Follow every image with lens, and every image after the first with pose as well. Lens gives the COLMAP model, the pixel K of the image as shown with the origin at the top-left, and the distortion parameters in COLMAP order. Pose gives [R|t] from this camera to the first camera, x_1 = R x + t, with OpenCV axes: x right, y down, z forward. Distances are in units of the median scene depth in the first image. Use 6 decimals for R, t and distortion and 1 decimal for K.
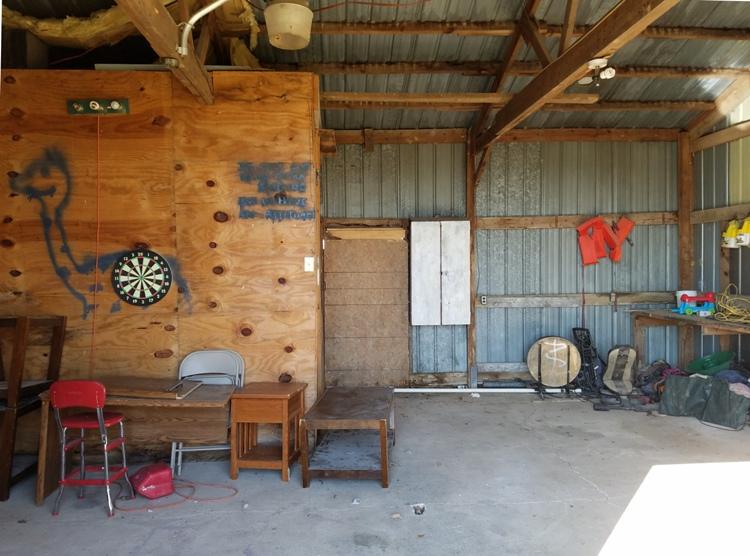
lens RADIAL K [[592.9, 0, 375.0], [0, 592.9, 278.0], [0, 0, 1]] dist [0.144678, -0.246577]
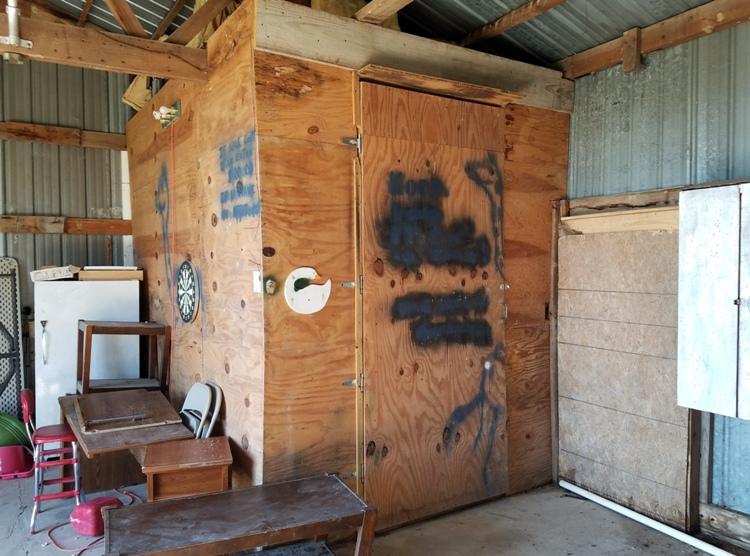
lens RADIAL K [[592.9, 0, 375.0], [0, 592.9, 278.0], [0, 0, 1]] dist [0.144678, -0.246577]
pose [[0.483557, 0.027212, -0.874890, 0.365983], [-0.019625, 0.999602, 0.020245, -0.029435], [0.875093, 0.007380, 0.483899, 0.533693]]
